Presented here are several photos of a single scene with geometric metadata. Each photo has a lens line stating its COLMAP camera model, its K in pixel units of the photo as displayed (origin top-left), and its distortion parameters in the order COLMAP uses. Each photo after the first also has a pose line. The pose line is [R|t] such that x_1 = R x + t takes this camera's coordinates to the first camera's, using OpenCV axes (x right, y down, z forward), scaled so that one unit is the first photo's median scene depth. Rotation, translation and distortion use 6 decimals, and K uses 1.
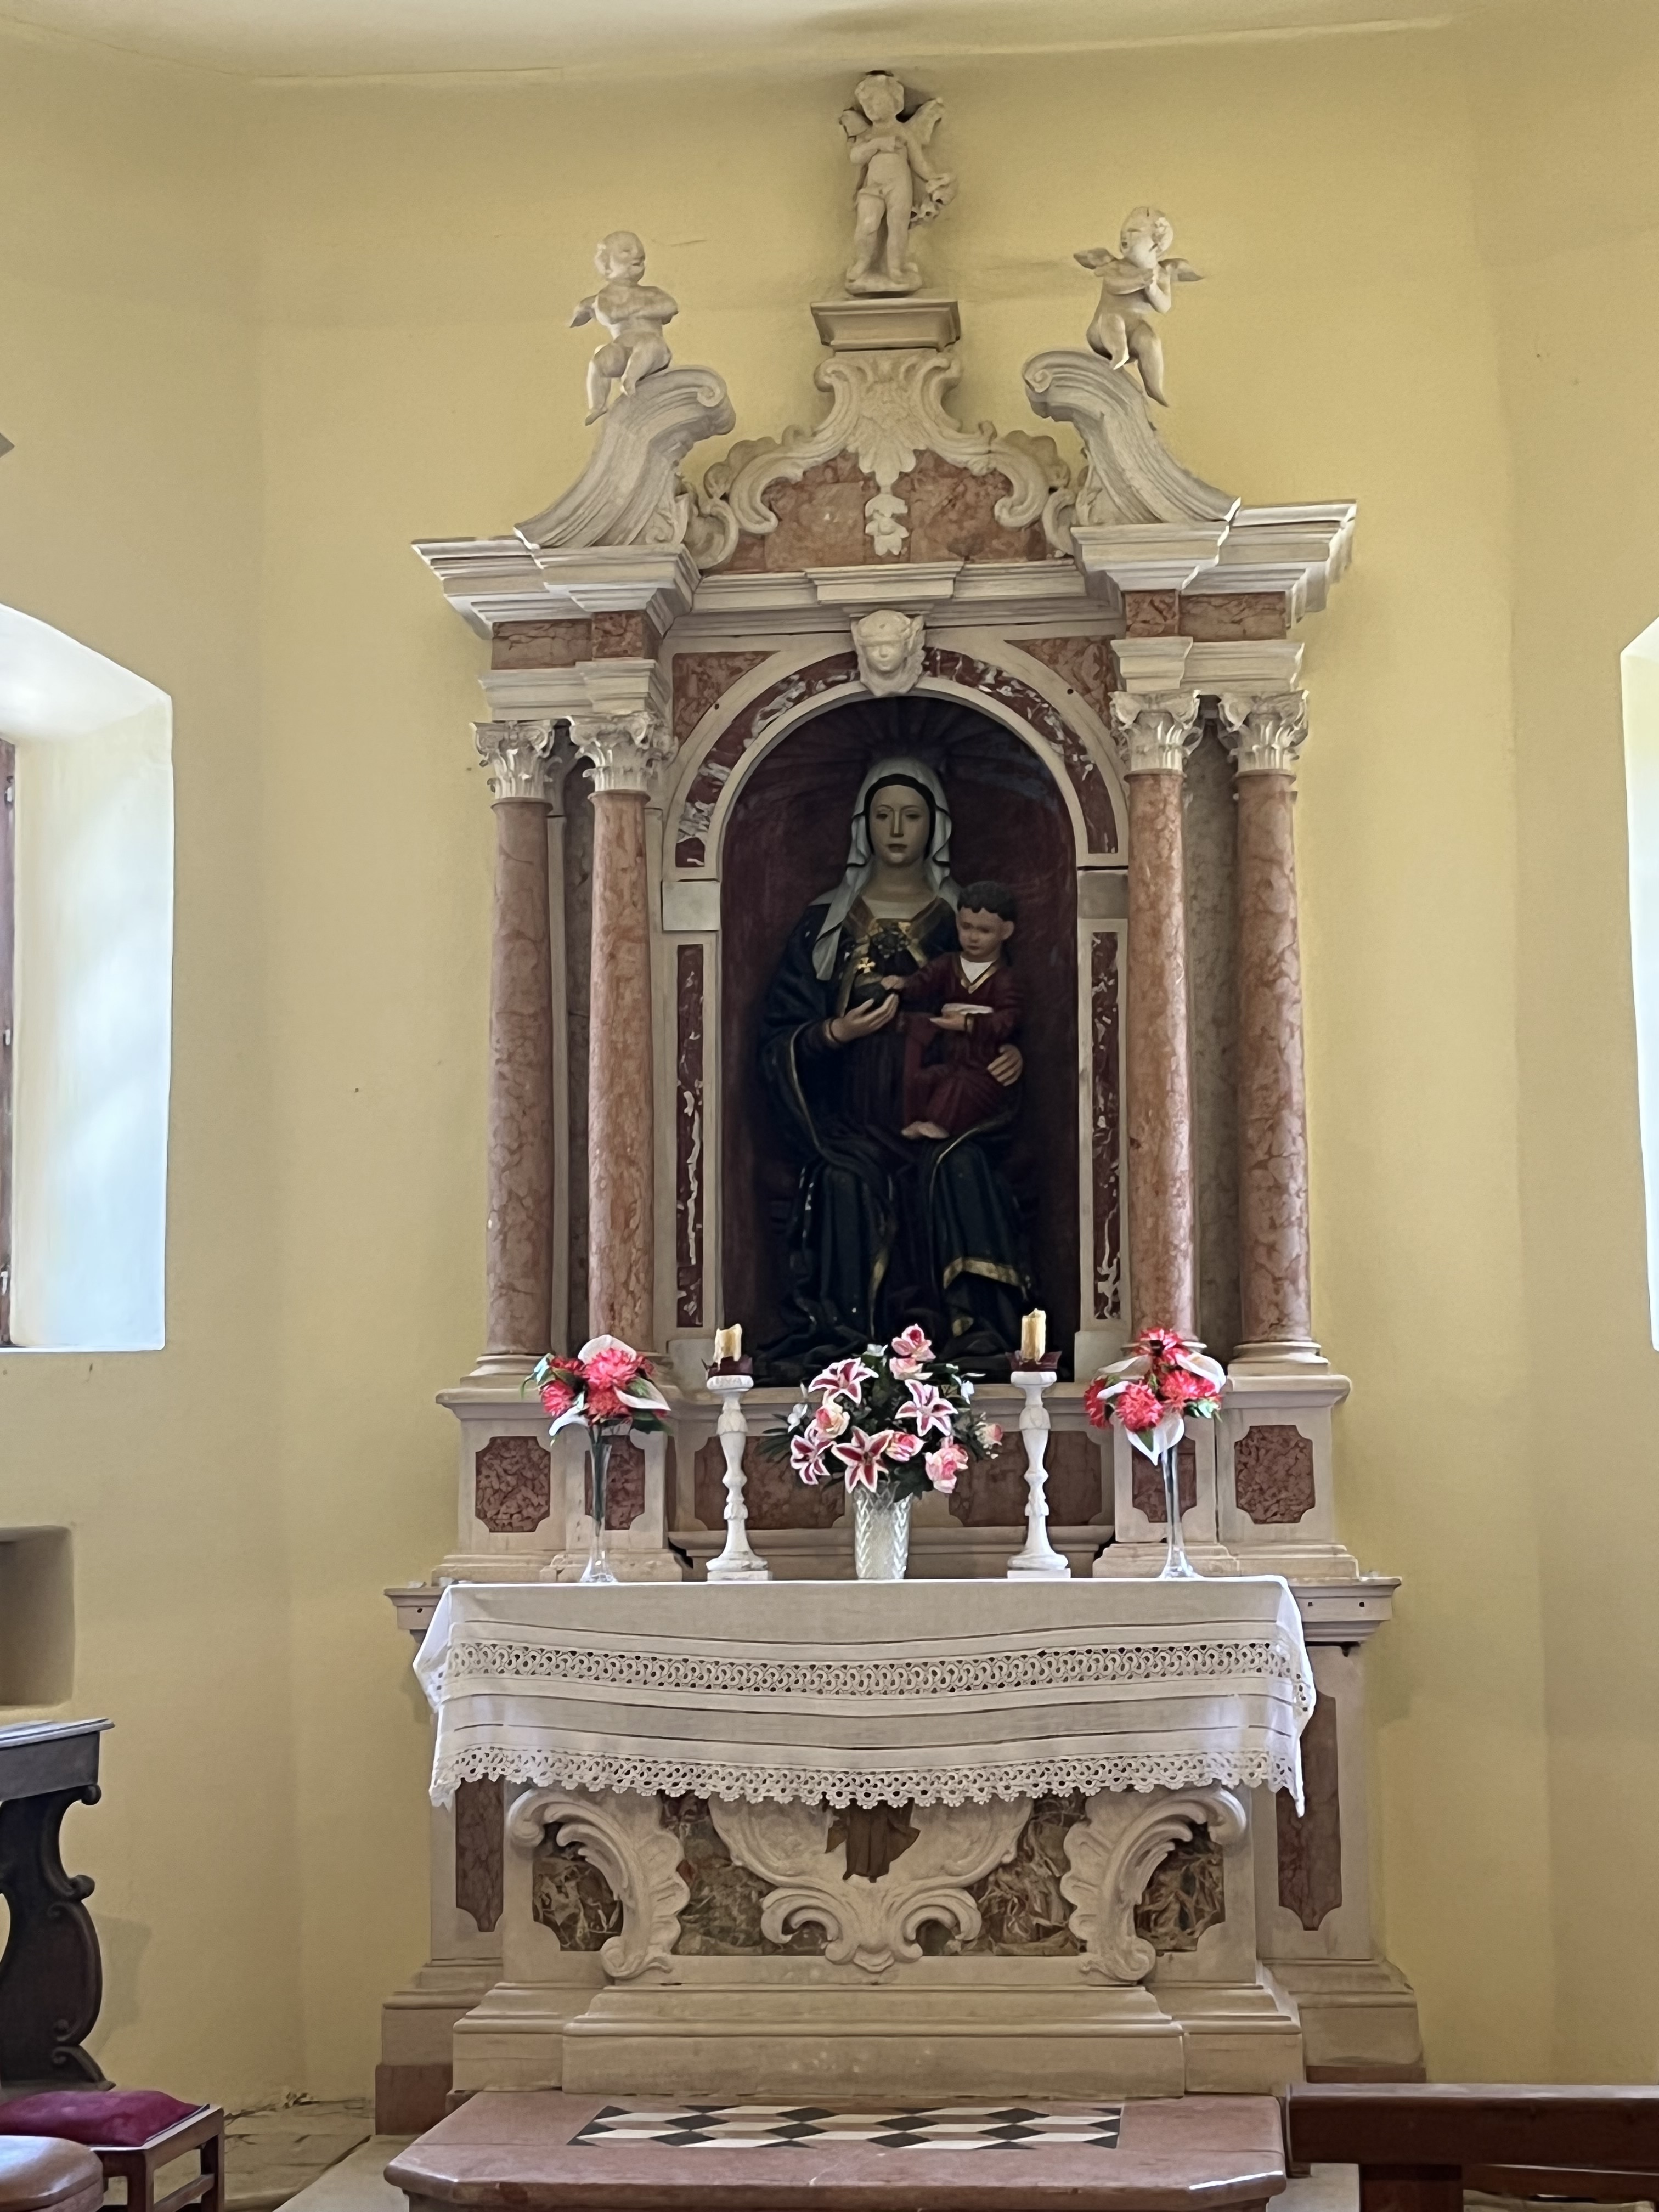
lens RADIAL K [[3563.6, 0, 829.0], [0, 3563.6, 1104.4], [0, 0, 1]] dist [0.054848, 0.000000]
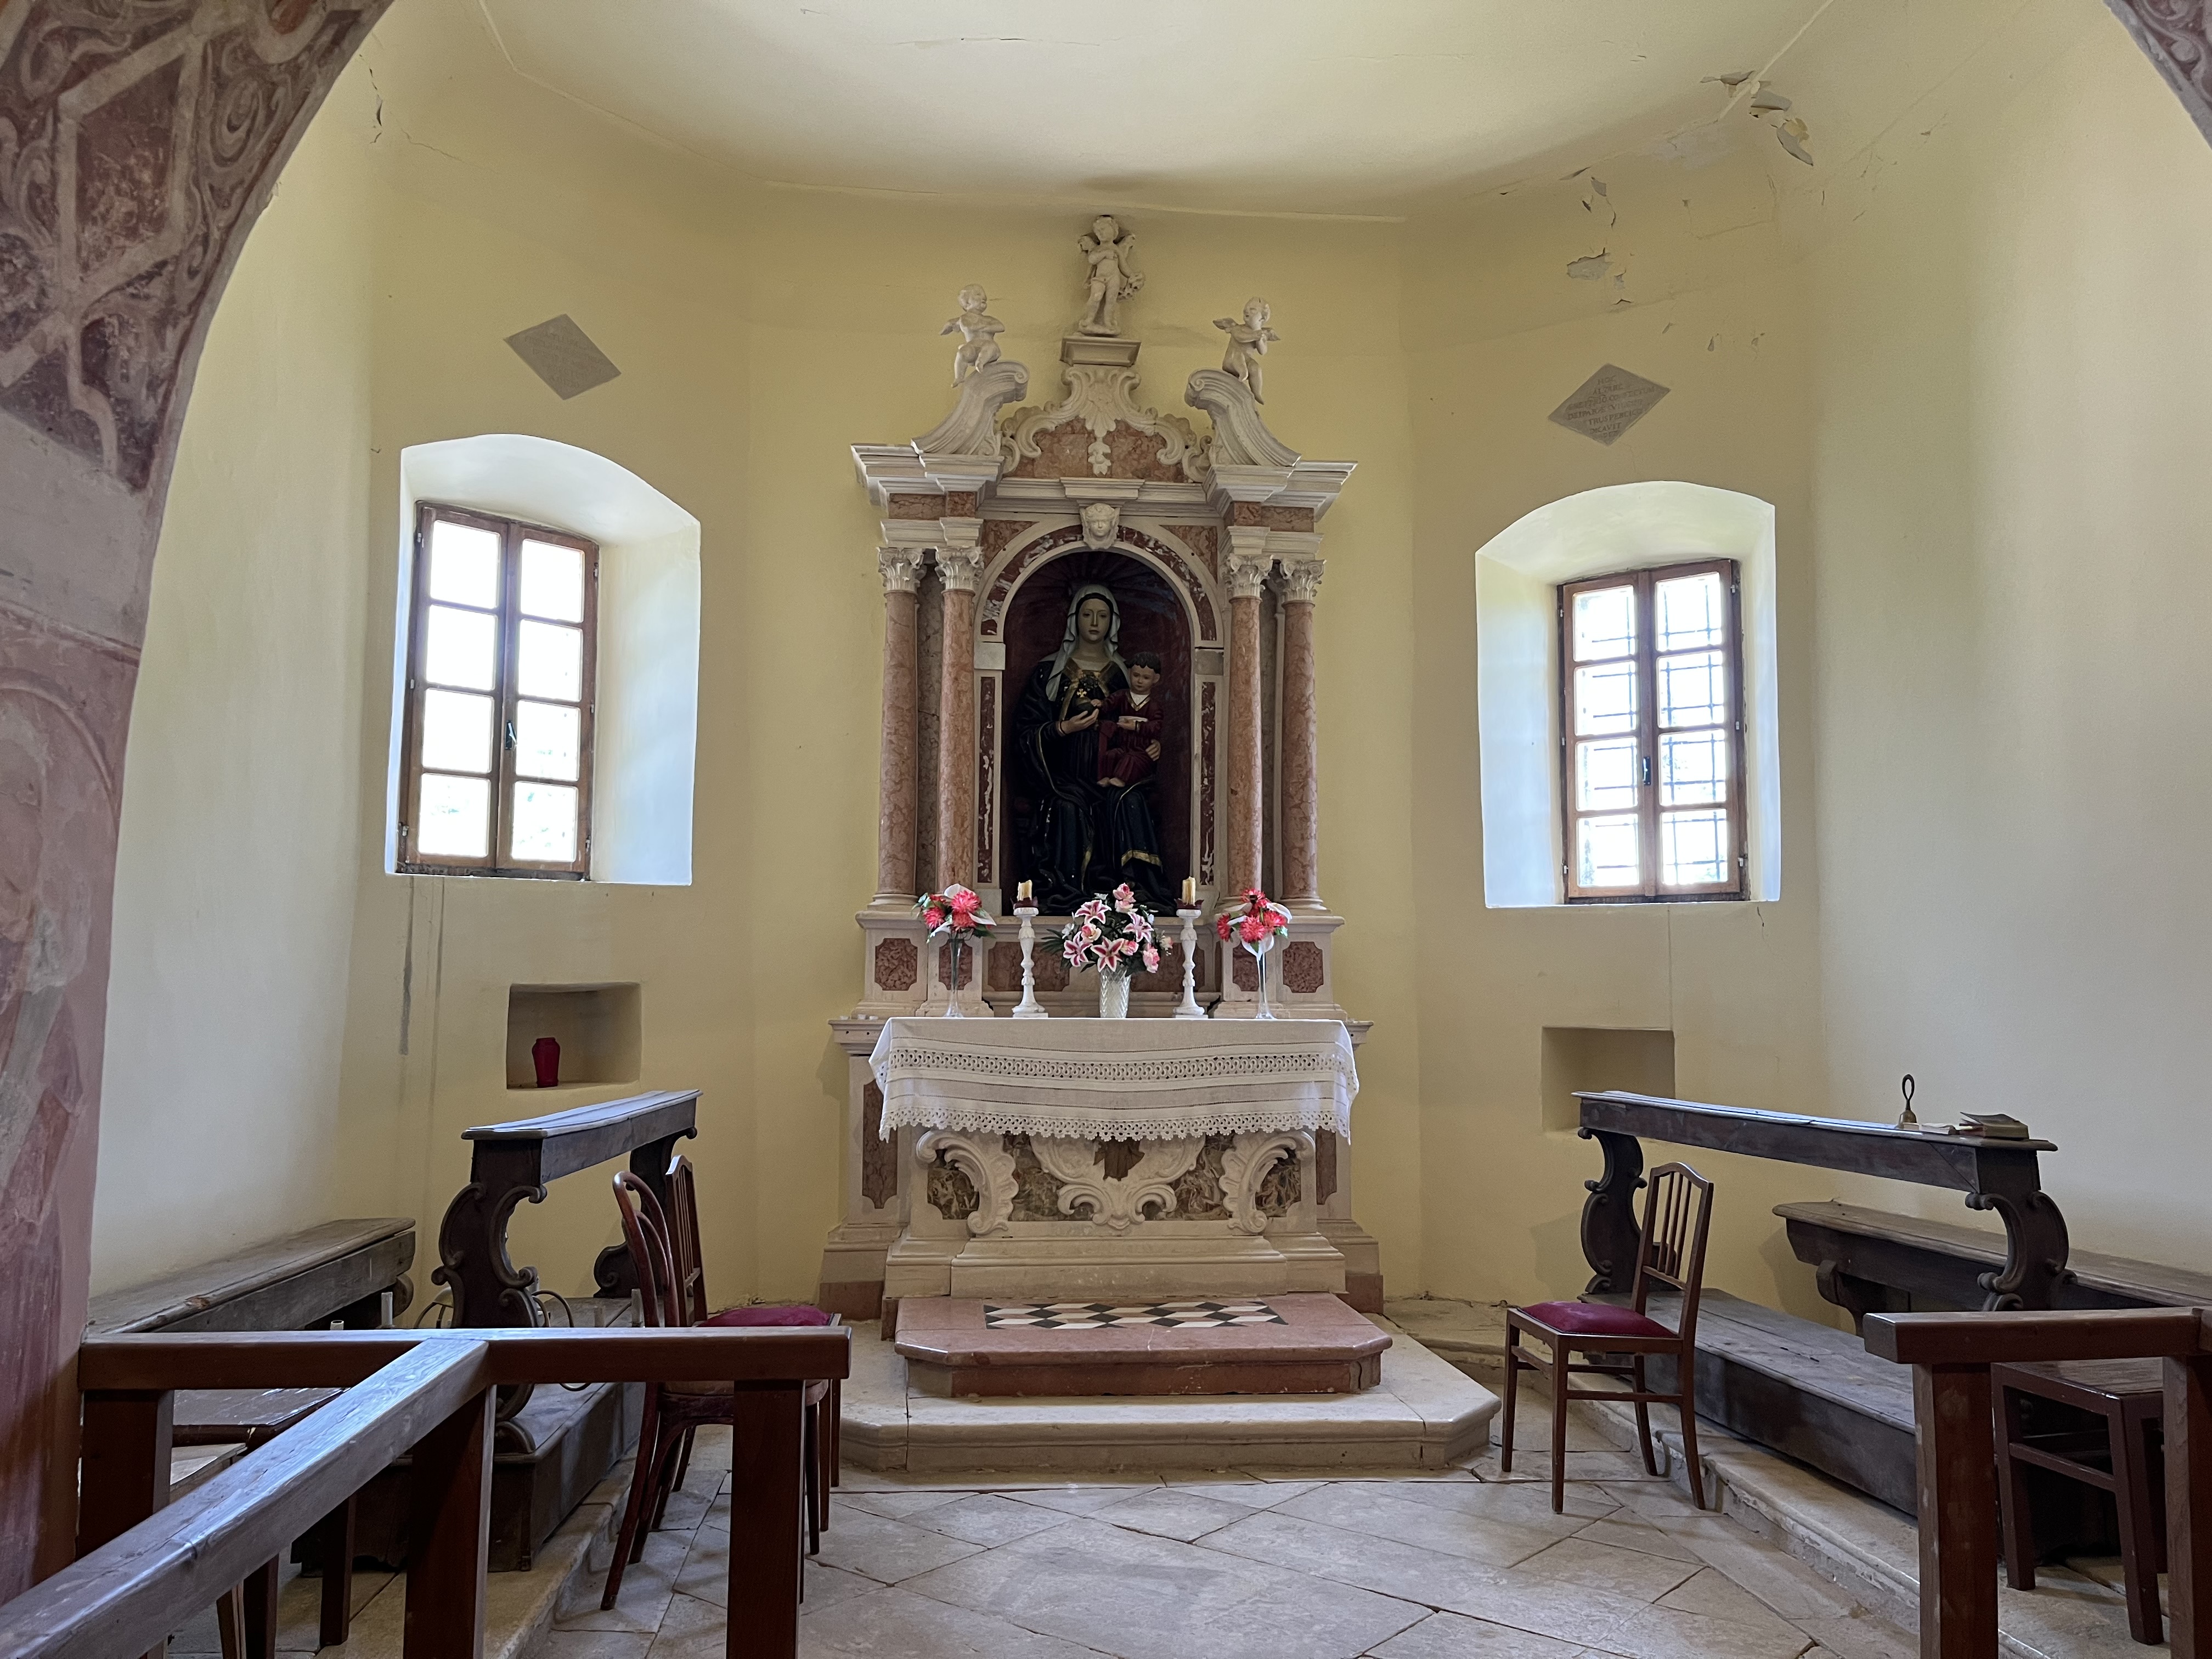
lens RADIAL K [[1670.2, 0, 1108.0], [0, 1670.2, 838.6], [0, 0, 1]] dist [0.031288, -0.005490]
pose [[0.978955, 0.036783, 0.200733, -0.154898], [-0.039836, 0.999144, 0.011191, 0.028007], [-0.200150, -0.018952, 0.979582, 0.141129]]
